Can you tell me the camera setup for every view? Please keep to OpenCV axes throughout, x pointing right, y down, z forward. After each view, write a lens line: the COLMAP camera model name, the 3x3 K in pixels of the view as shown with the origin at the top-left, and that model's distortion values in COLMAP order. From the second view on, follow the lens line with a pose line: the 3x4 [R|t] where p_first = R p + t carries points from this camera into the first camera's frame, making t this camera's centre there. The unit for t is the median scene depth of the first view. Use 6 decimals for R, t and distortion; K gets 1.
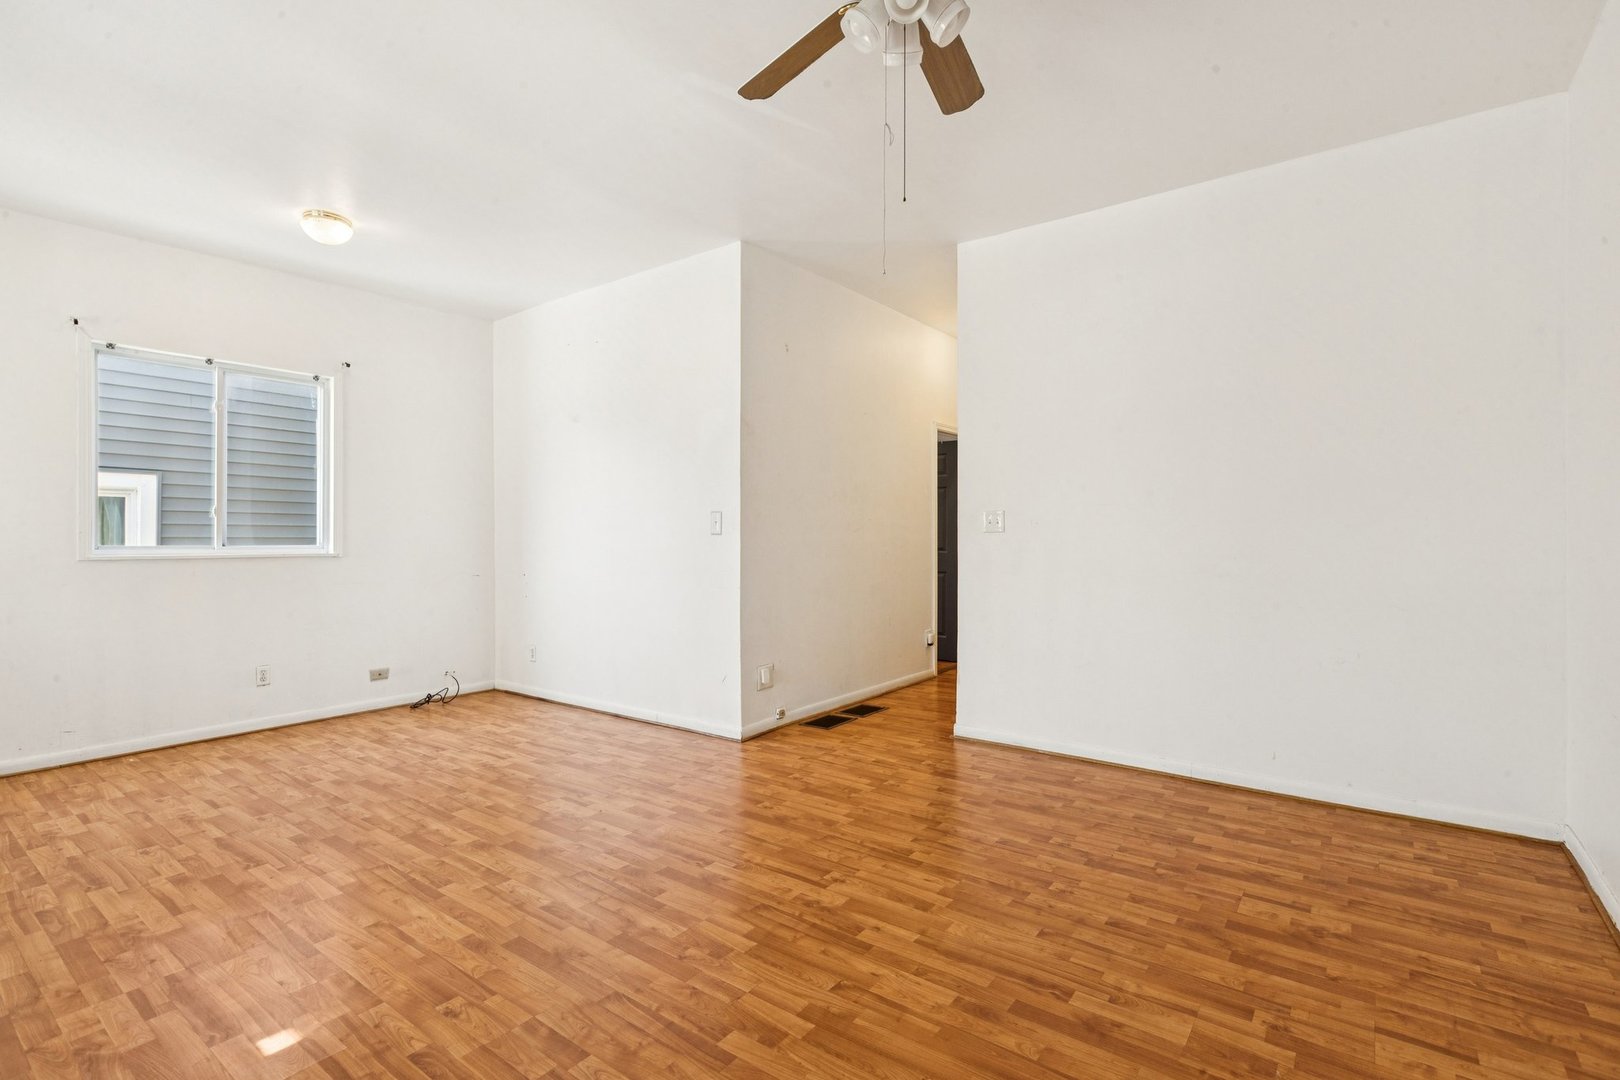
lens RADIAL K [[750.7, 0, 811.8], [0, 750.7, 538.8], [0, 0, 1]] dist [-0.011935, -0.000037]
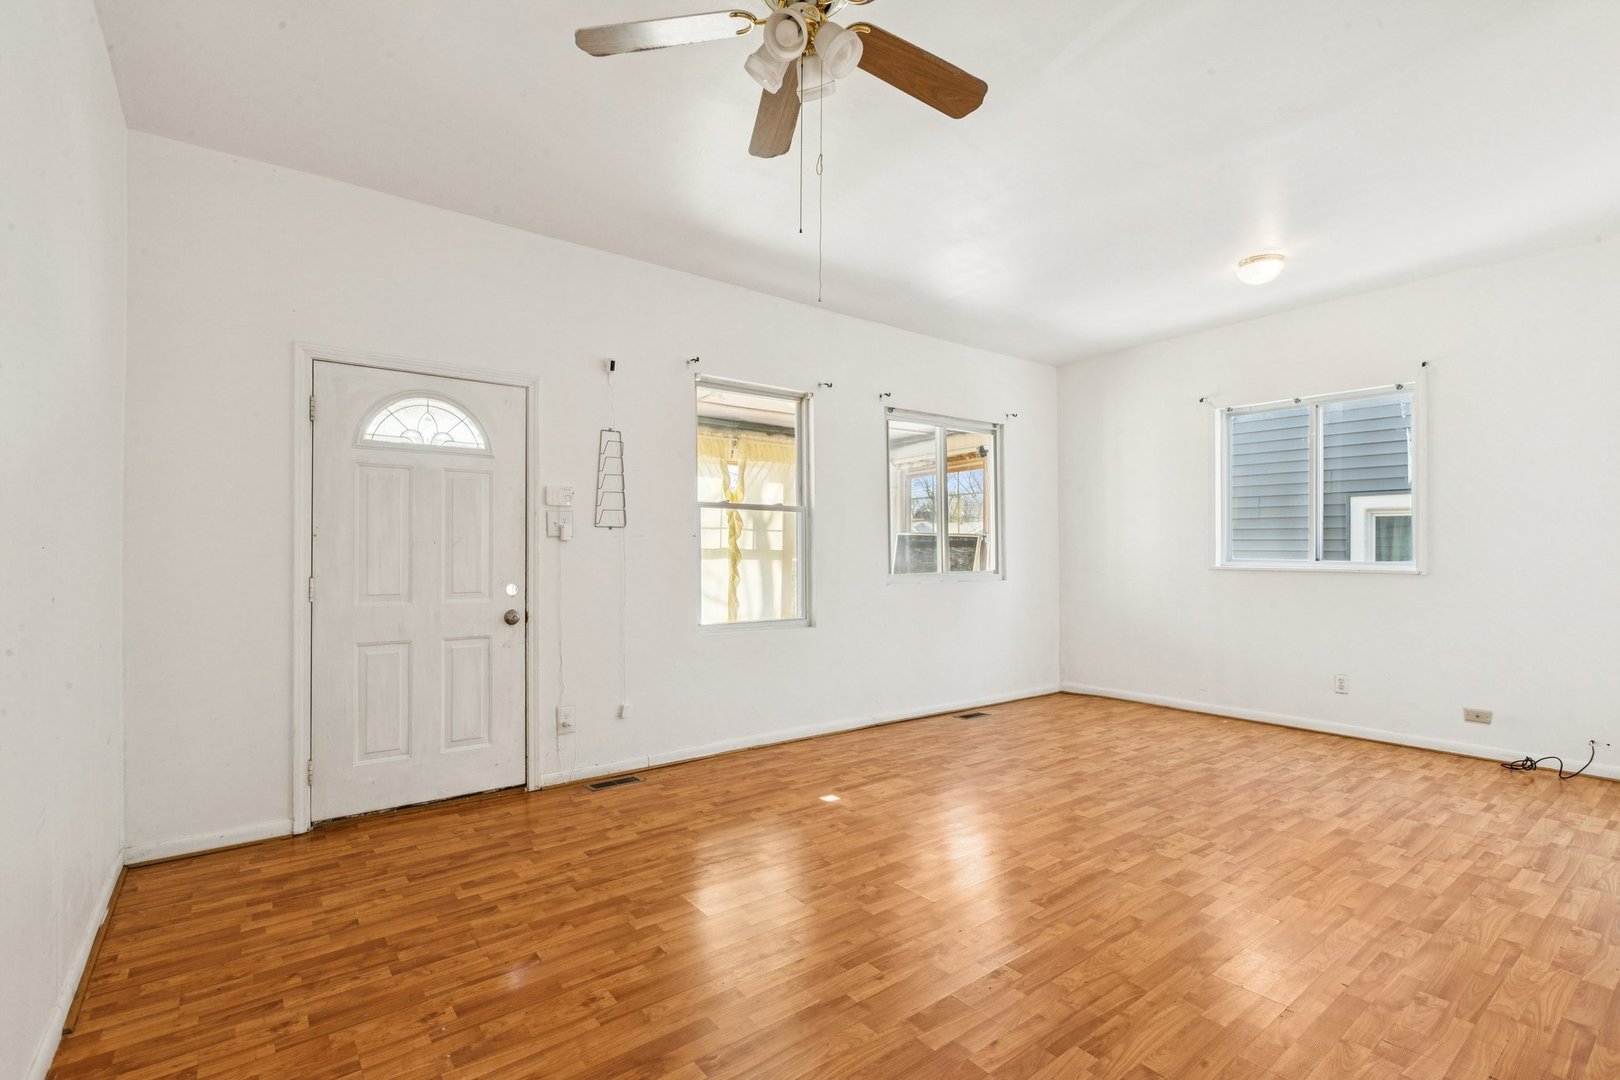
lens RADIAL K [[750.7, 0, 811.8], [0, 750.7, 538.8], [0, 0, 1]] dist [-0.011935, -0.000037]
pose [[-0.264469, -0.011354, -0.964327, 0.664814], [-0.004832, 0.999934, -0.010448, -0.010098], [0.964382, 0.001896, -0.264507, 0.763983]]
